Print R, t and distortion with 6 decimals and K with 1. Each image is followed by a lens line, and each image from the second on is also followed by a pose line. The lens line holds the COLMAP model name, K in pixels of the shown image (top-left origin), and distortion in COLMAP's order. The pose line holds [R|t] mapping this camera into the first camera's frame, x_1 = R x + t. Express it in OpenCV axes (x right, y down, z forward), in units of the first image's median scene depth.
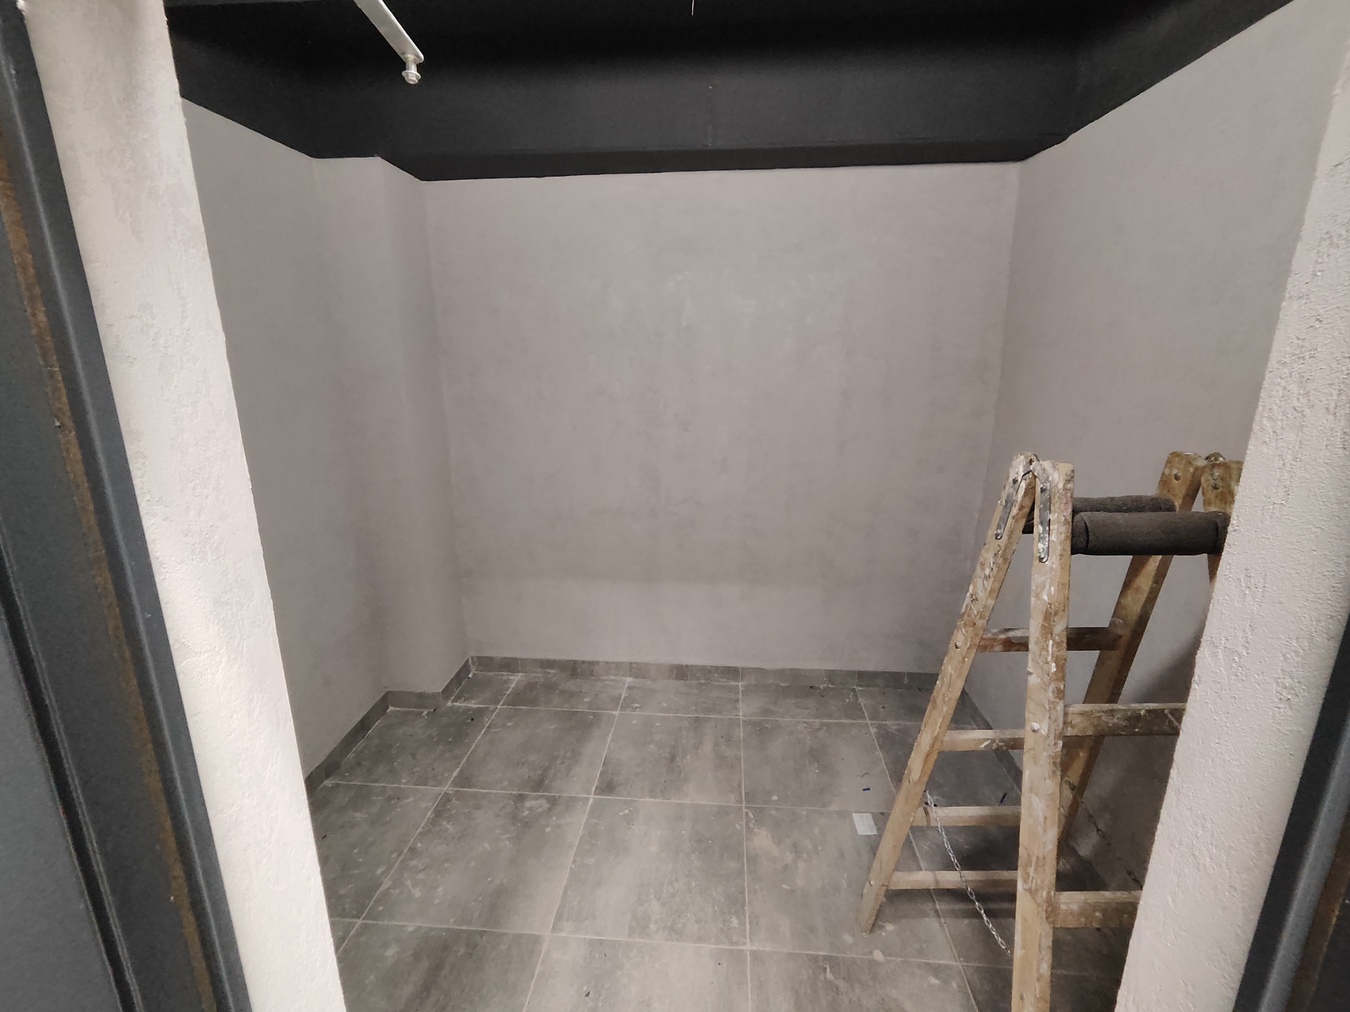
lens RADIAL K [[616.0, 0, 680.9], [0, 616.0, 508.0], [0, 0, 1]] dist [-0.007814, 0.004799]
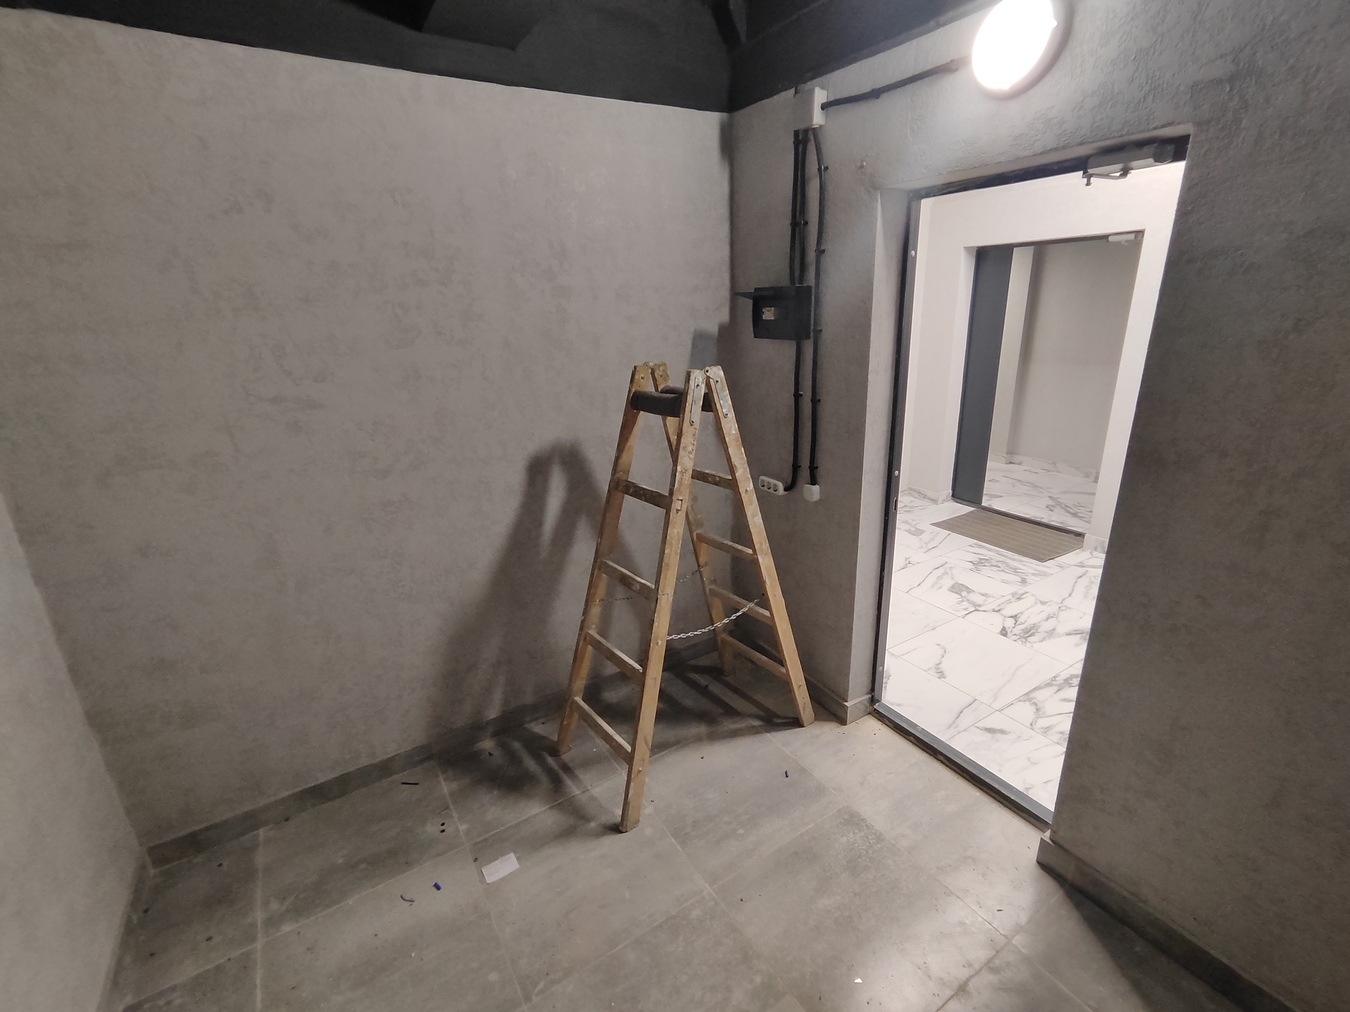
lens RADIAL K [[616.0, 0, 676.3], [0, 616.0, 500.1], [0, 0, 1]] dist [-0.007814, 0.004799]
pose [[-0.597923, -0.225134, 0.769287, -0.487484], [0.241112, 0.864778, 0.440482, -0.319097], [-0.764430, 0.448859, -0.462788, 1.168168]]
